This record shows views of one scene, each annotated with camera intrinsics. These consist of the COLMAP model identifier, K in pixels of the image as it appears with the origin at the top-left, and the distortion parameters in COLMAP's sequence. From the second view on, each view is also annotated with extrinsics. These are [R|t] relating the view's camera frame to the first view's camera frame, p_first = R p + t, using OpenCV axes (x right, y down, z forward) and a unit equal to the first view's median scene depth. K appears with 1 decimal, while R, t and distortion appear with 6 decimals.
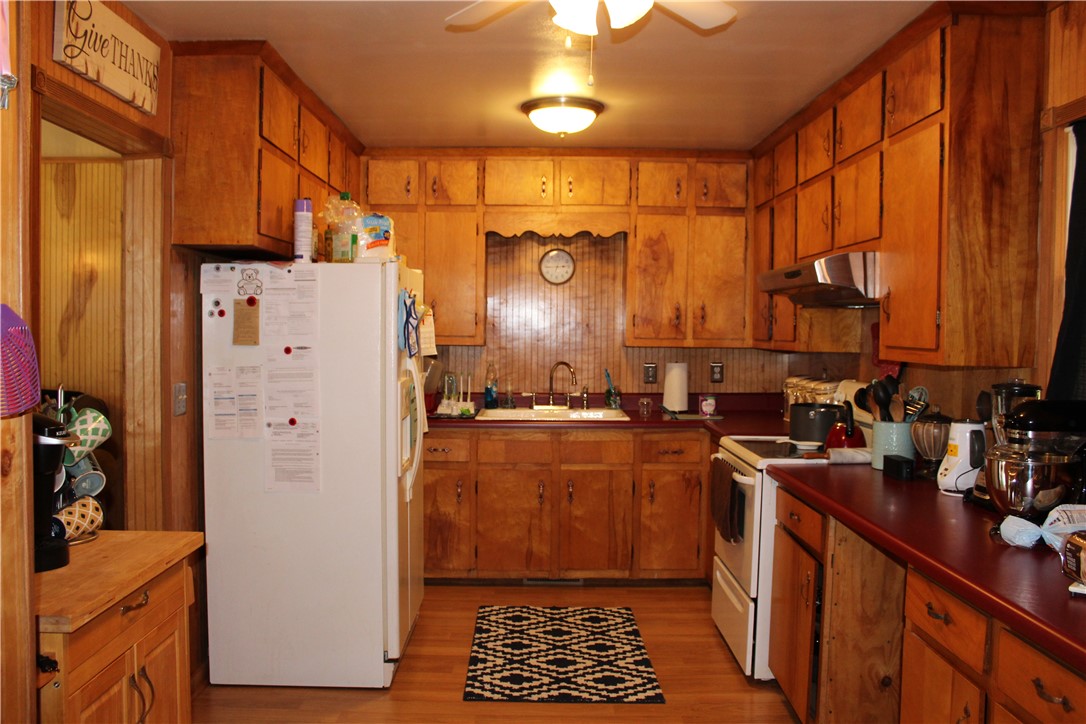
lens RADIAL K [[912.0, 0, 543.0], [0, 912.0, 362.0], [0, 0, 1]] dist [-0.149060, 0.123098]
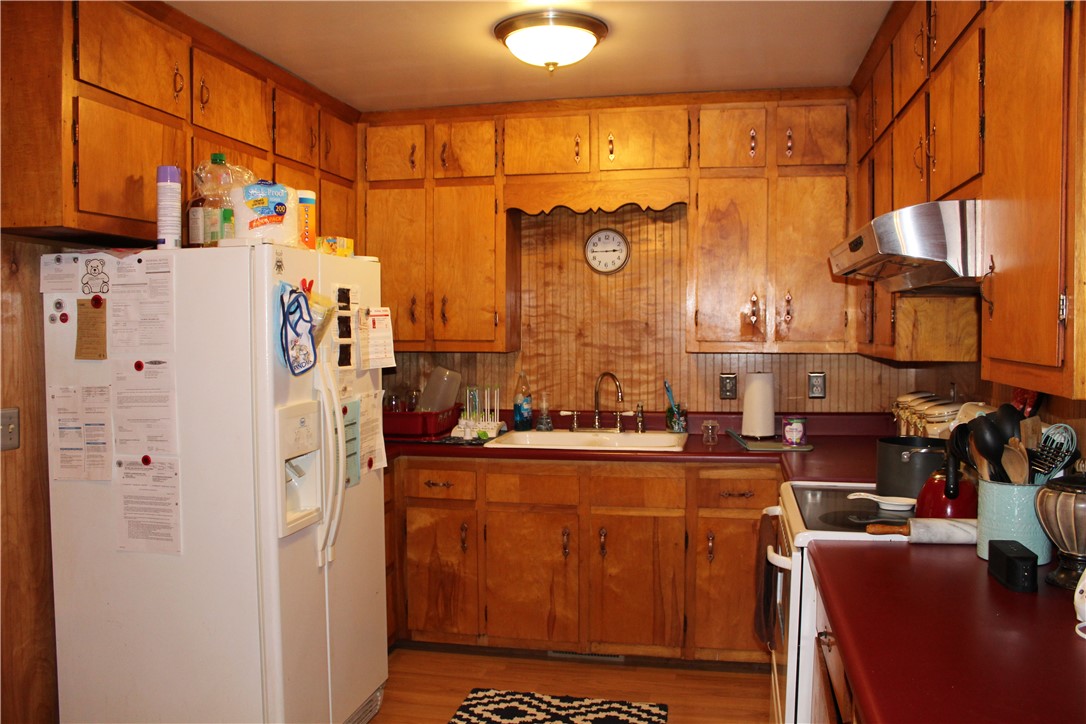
lens RADIAL K [[912.0, 0, 543.0], [0, 912.0, 362.0], [0, 0, 1]] dist [-0.149060, 0.123098]
pose [[0.976883, -0.003461, -0.213745, 0.144473], [0.003914, 0.999991, 0.001694, -0.011239], [0.213737, -0.002492, 0.976888, 0.242171]]
